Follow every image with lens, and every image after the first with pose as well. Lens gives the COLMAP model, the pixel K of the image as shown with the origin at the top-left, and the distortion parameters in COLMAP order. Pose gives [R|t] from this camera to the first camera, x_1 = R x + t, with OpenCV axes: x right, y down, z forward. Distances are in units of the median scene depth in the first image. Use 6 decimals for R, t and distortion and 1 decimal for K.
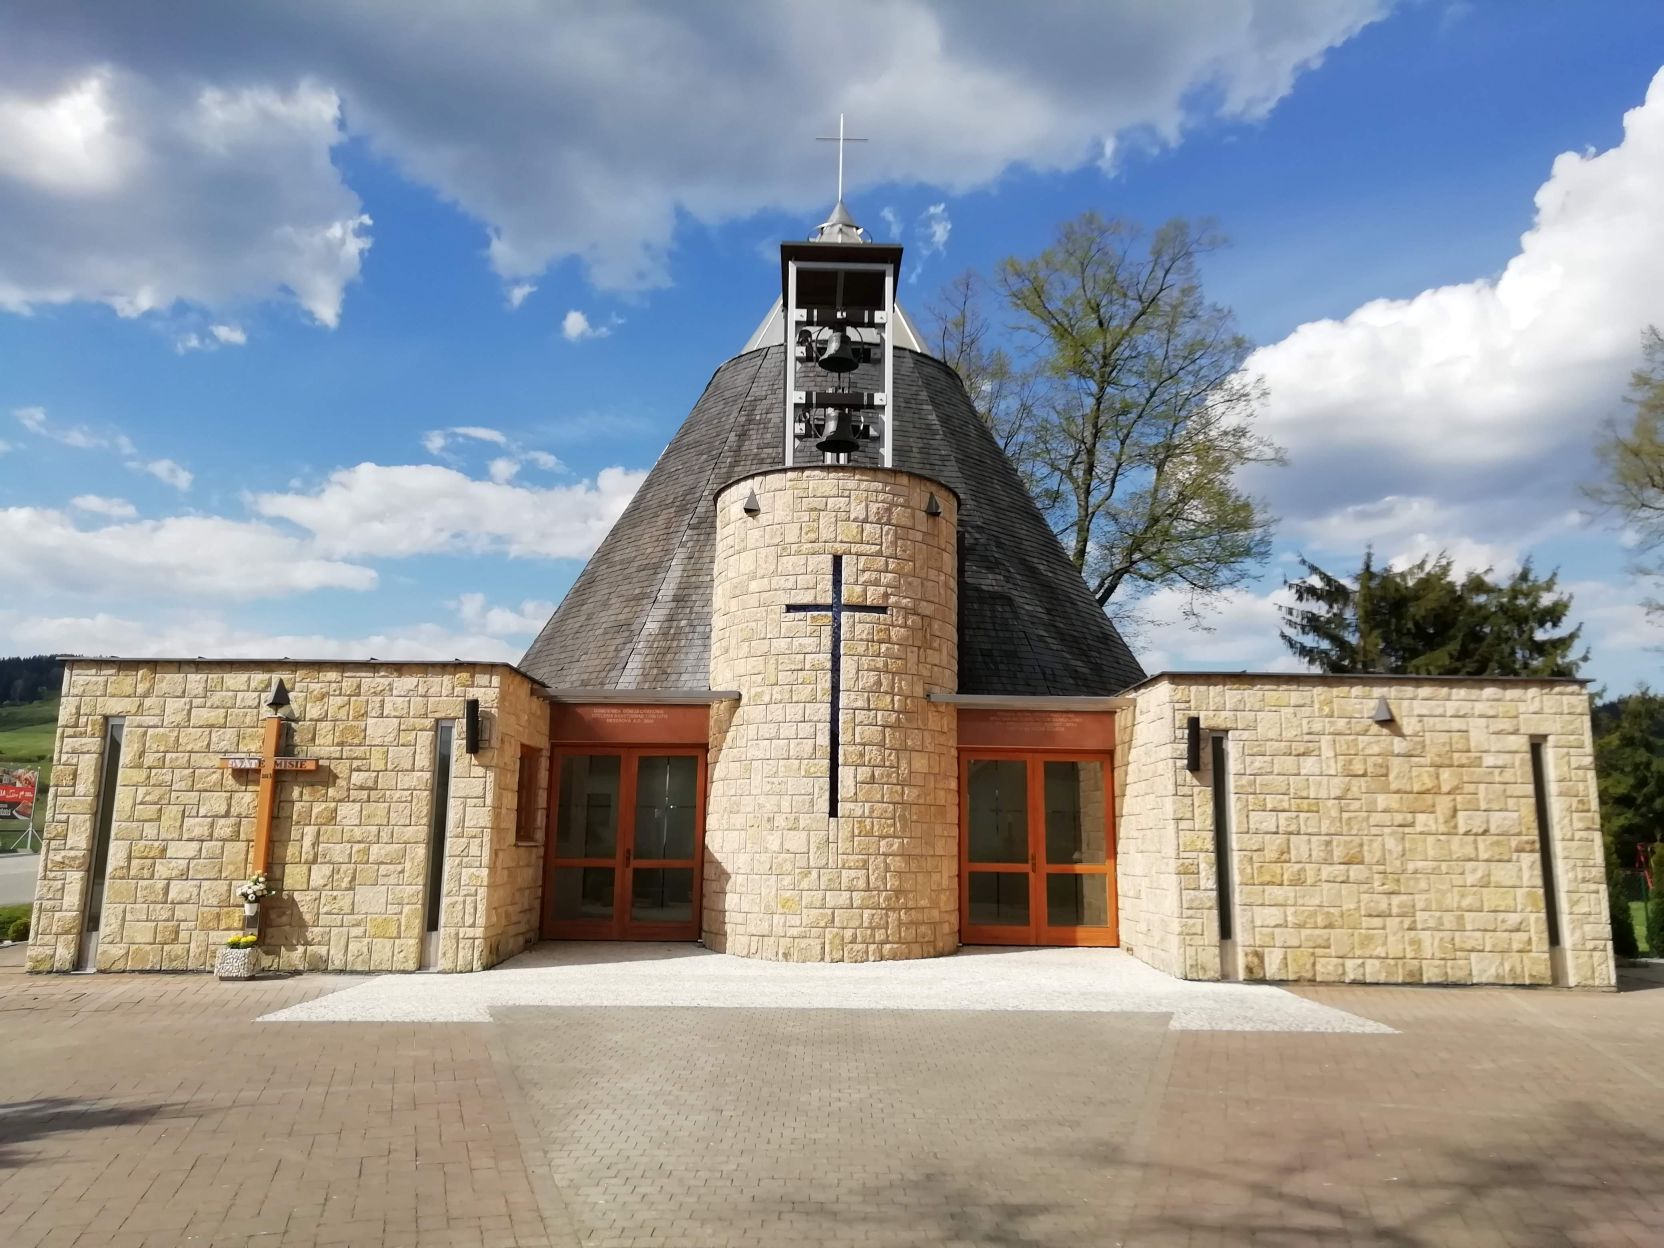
lens RADIAL K [[1239.1, 0, 832.0], [0, 1239.1, 624.0], [0, 0, 1]] dist [0.083401, -0.087594]
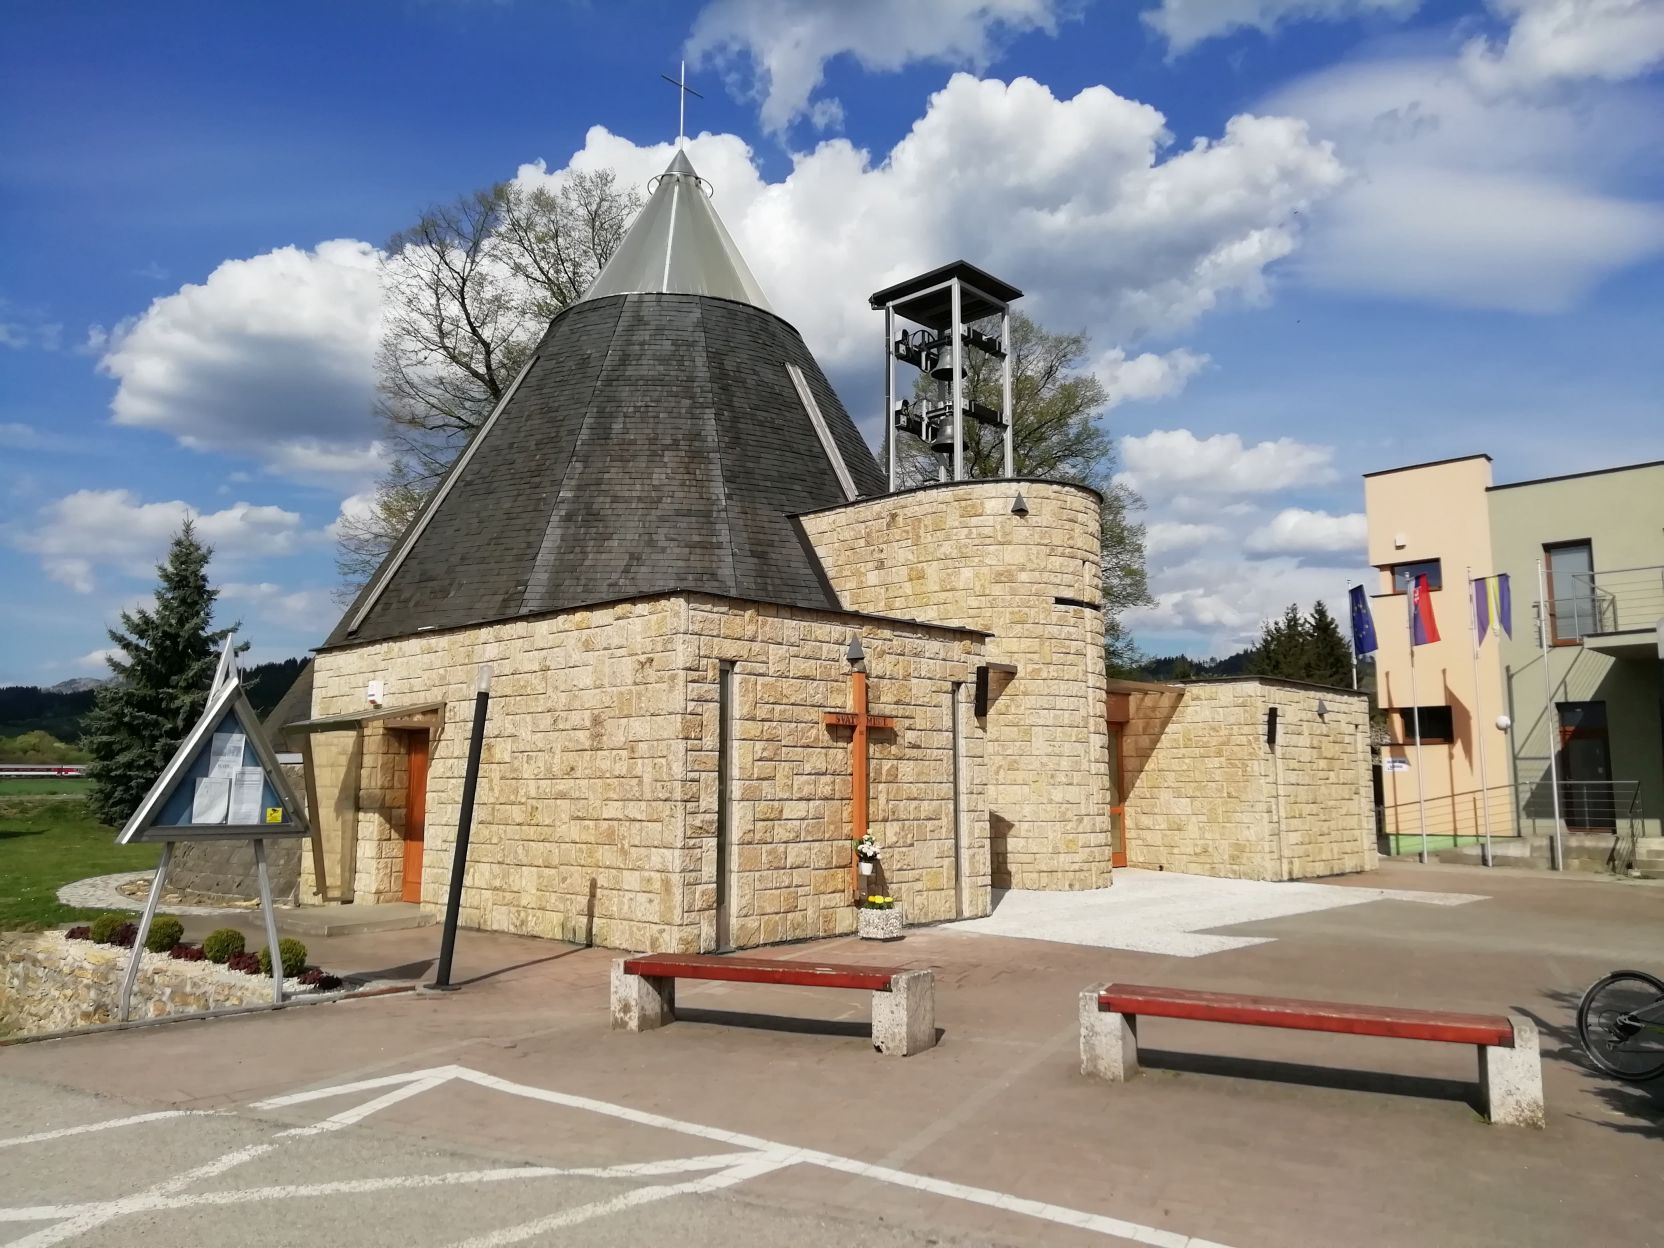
lens RADIAL K [[1239.1, 0, 832.0], [0, 1239.1, 624.0], [0, 0, 1]] dist [0.083401, -0.087594]
pose [[0.685898, 0.082937, 0.722956, -1.138361], [-0.119772, 0.992801, -0.000261, 0.039358], [-0.717773, -0.086411, 0.690894, 0.353198]]
